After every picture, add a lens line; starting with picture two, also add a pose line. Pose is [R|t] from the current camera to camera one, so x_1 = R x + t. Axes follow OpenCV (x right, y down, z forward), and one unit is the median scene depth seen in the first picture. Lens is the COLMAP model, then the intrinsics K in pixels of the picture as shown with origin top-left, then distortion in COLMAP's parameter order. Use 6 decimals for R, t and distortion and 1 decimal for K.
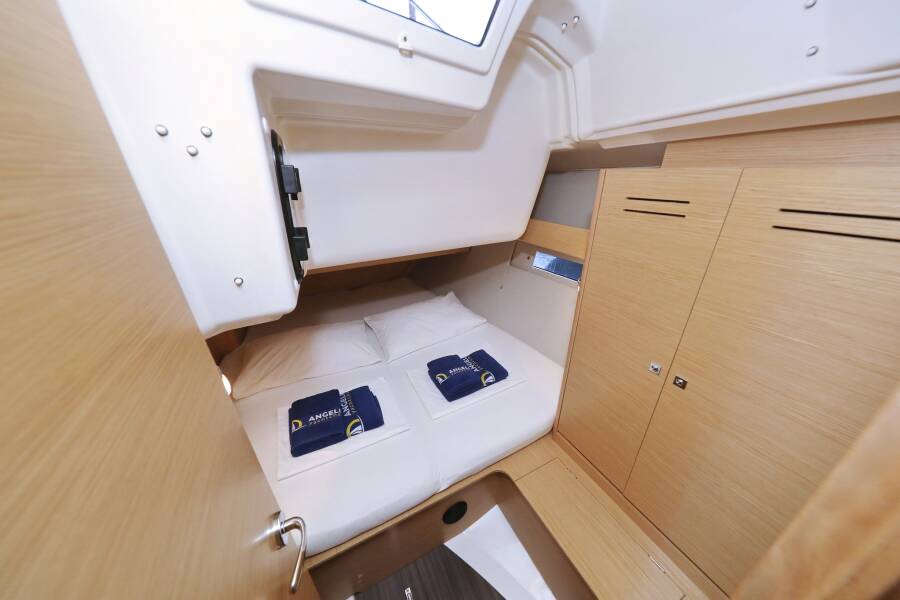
lens RADIAL K [[292.0, 0, 453.0], [0, 292.0, 298.6], [0, 0, 1]] dist [0.001171, -0.000503]
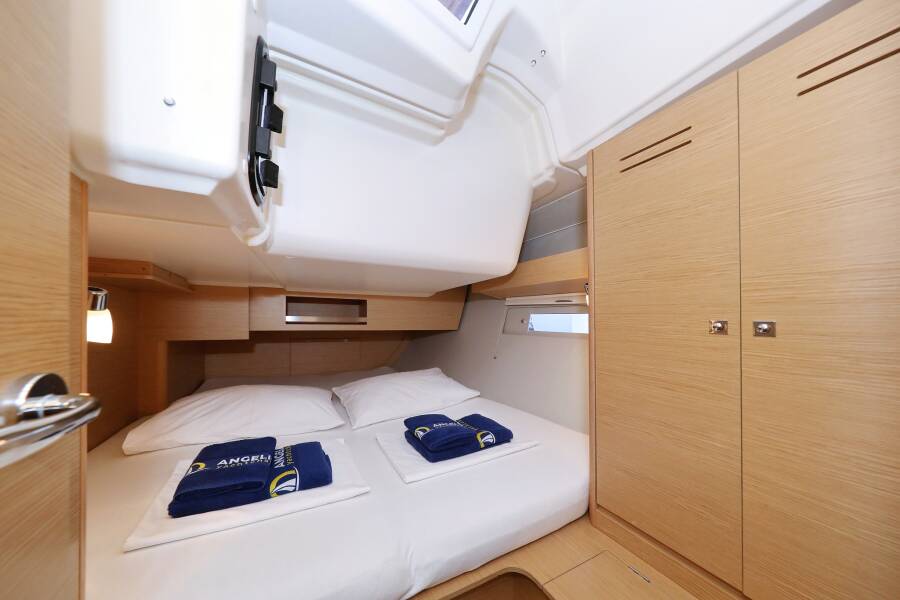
lens RADIAL K [[292.0, 0, 443.1], [0, 292.0, 340.8], [0, 0, 1]] dist [0.001171, -0.000503]
pose [[0.999937, 0.010332, 0.004375, 0.007842], [-0.007474, 0.904214, -0.427014, 0.413645], [-0.008368, 0.426954, 0.904234, 0.264058]]
